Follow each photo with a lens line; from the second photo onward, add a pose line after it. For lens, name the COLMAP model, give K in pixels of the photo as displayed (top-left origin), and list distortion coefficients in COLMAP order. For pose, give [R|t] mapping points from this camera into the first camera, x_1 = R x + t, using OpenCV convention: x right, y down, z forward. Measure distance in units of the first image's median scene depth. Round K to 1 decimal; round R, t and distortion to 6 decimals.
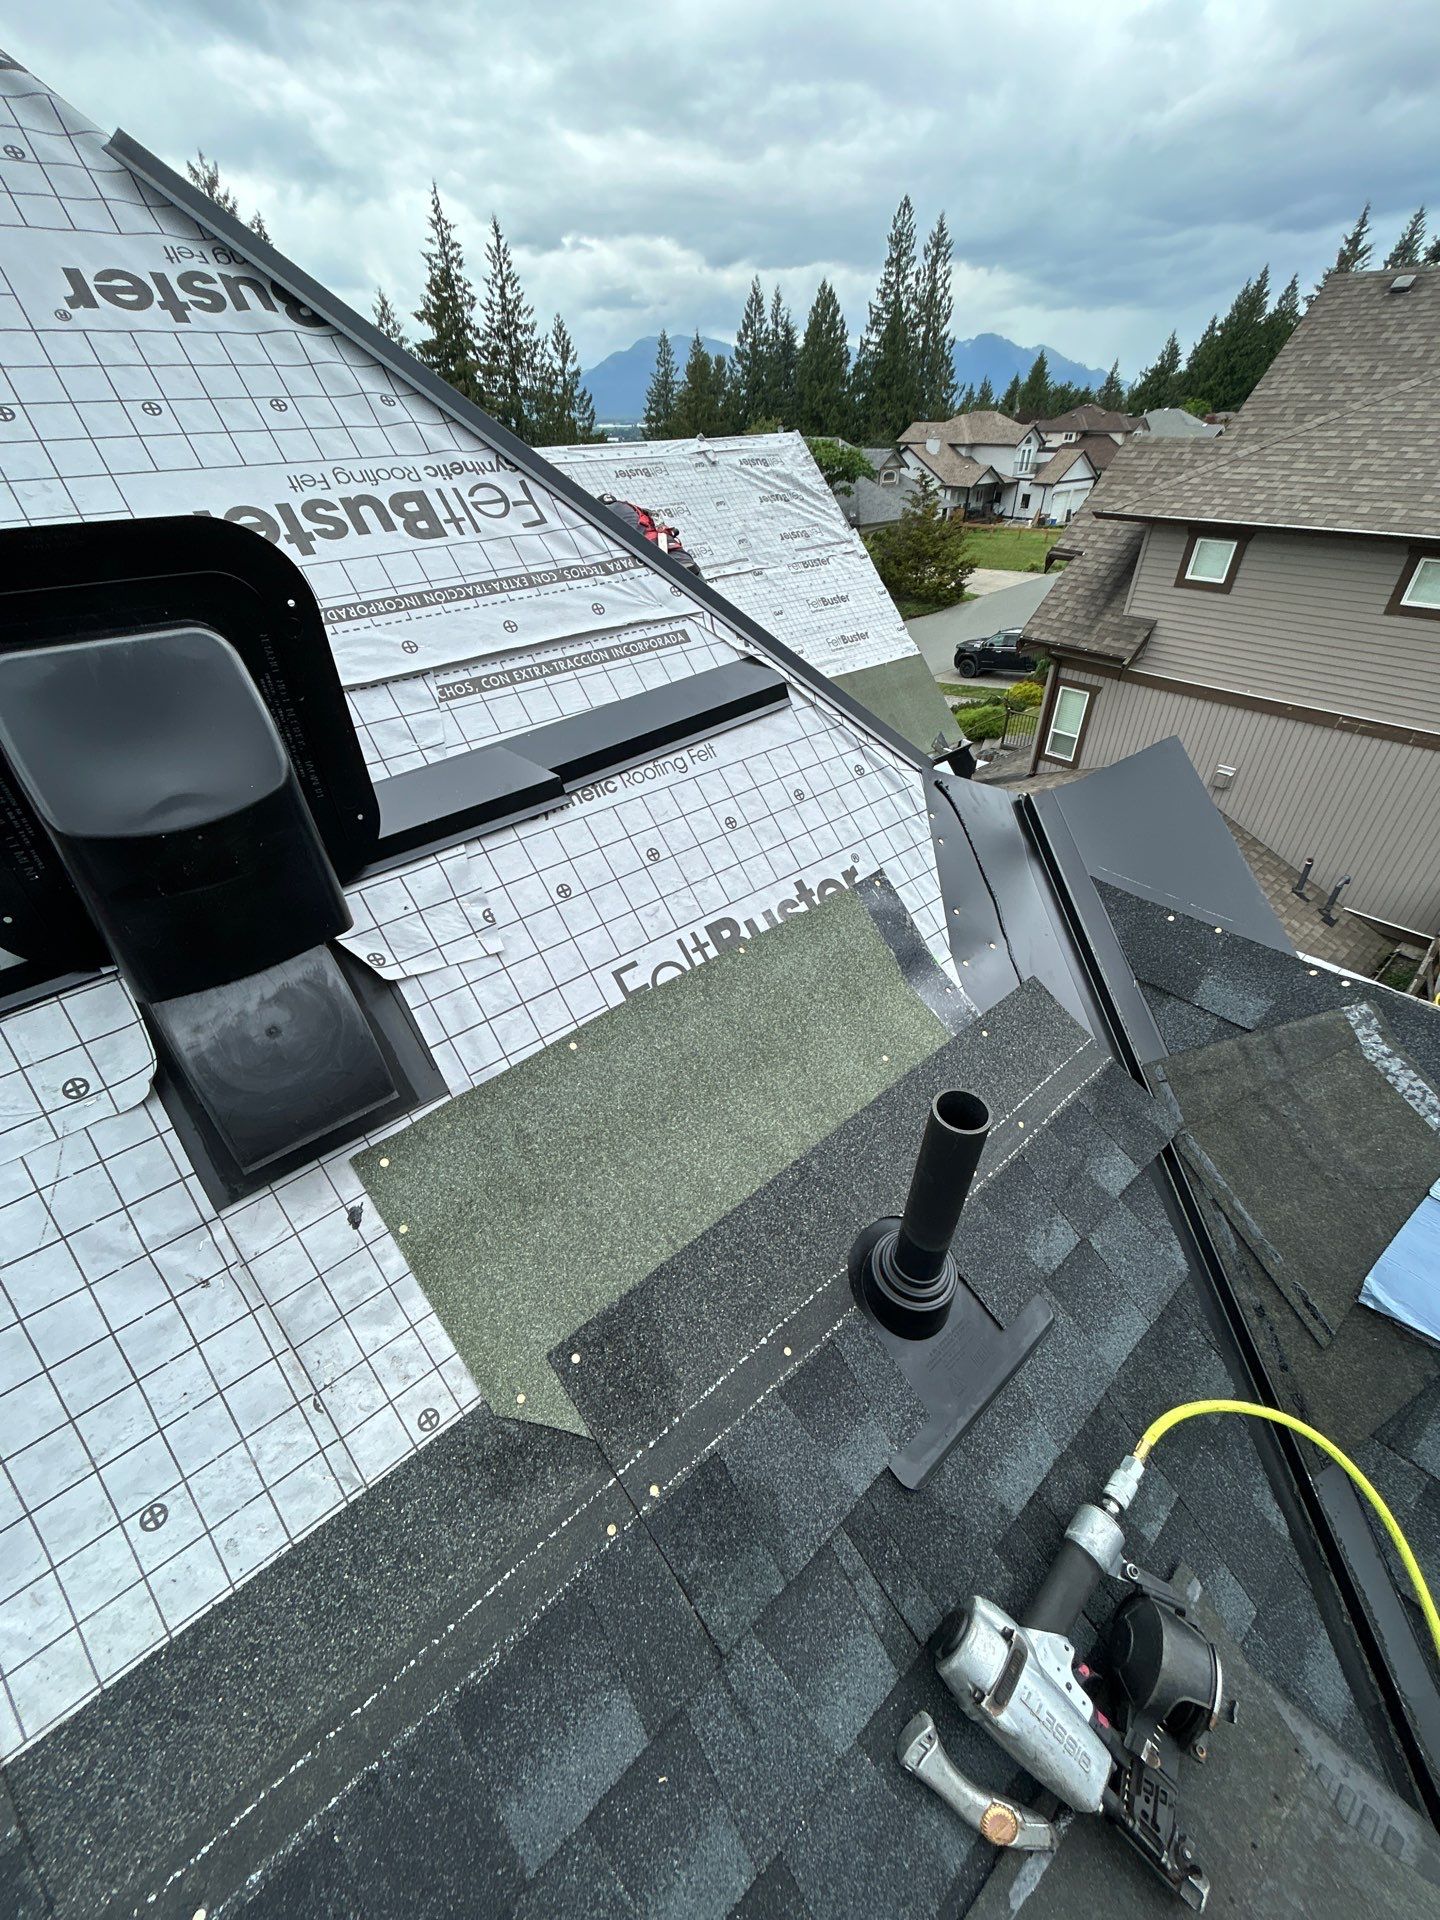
lens RADIAL K [[755.8, 0, 728.0], [0, 755.8, 958.6], [0, 0, 1]] dist [-0.001184, -0.000010]
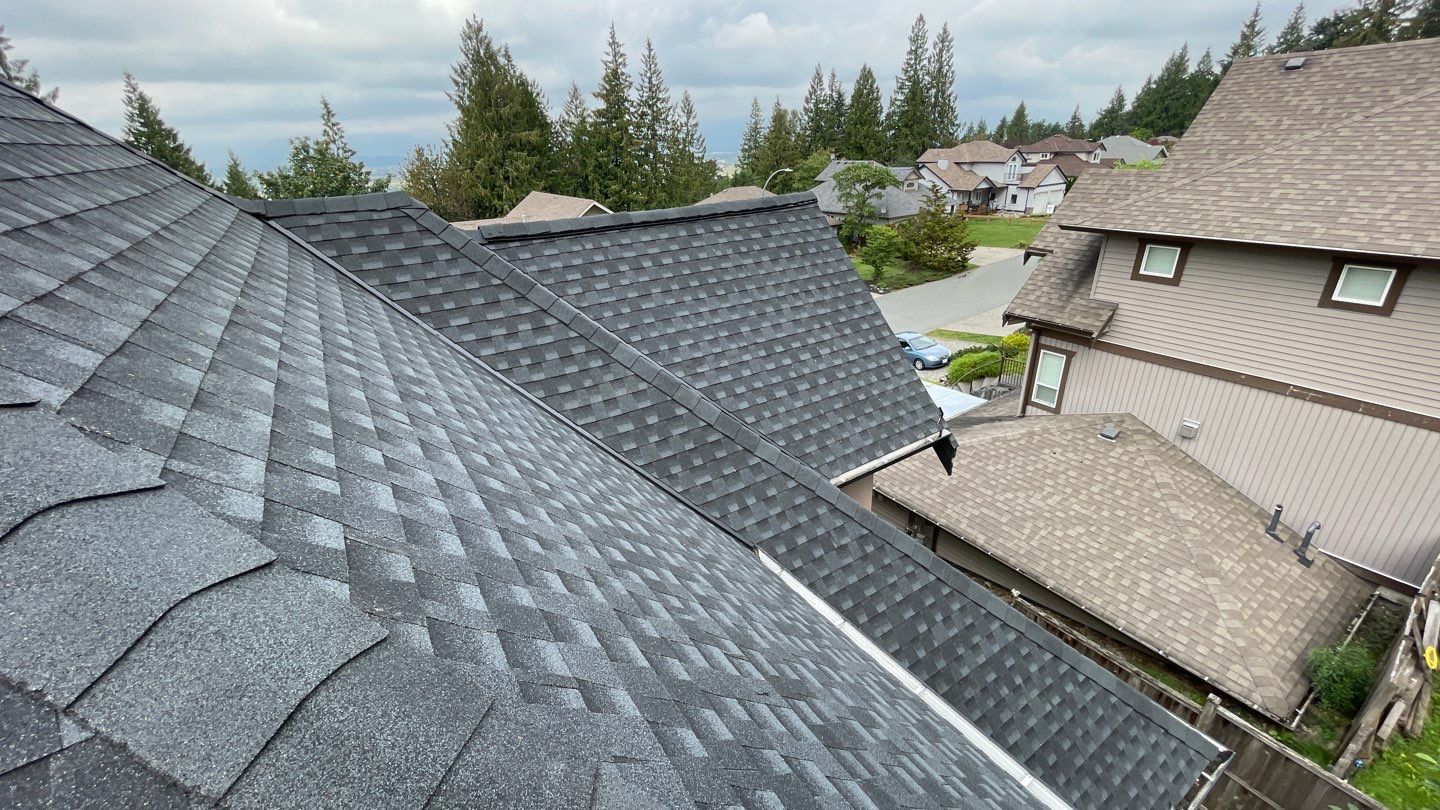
lens RADIAL K [[575.5, 0, 727.3], [0, 575.5, 403.9], [0, 0, 1]] dist [-0.003343, -0.000995]
pose [[0.993132, 0.027412, -0.113744, 0.011028], [-0.049533, 0.979254, -0.196488, -0.019332], [0.105998, 0.200772, 0.973886, 0.011406]]
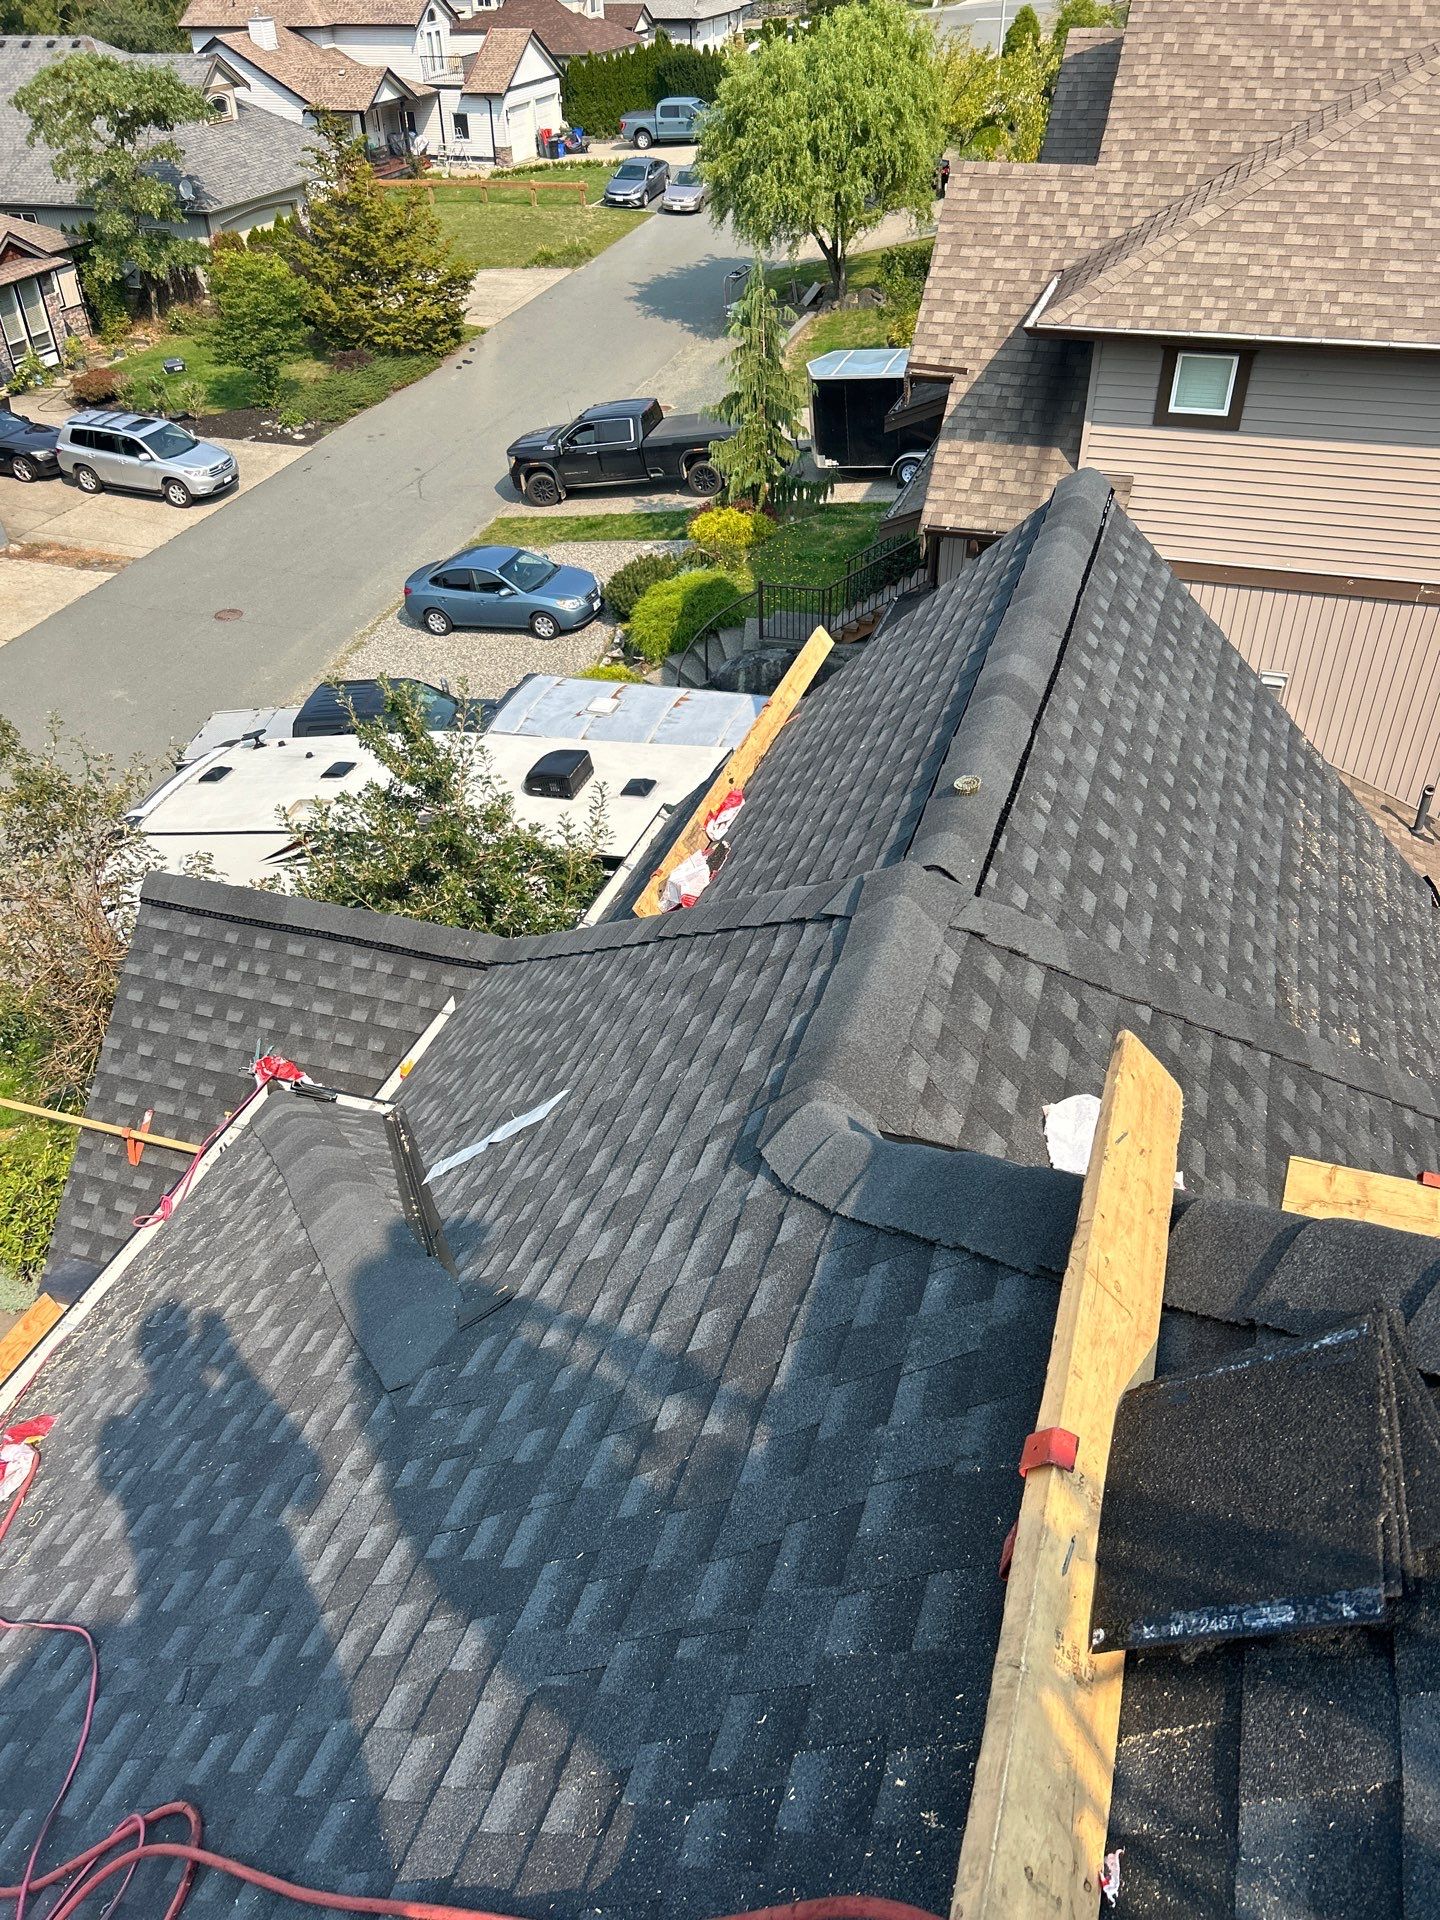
lens RADIAL K [[1450.1, 0, 723.8], [0, 1450.1, 945.1], [0, 0, 1]] dist [0.020634, -0.023810]
pose [[0.853354, -0.305656, 0.422328, -0.098841], [0.309366, 0.948940, 0.061684, -0.075320], [-0.419619, 0.078016, 0.904342, 0.026407]]
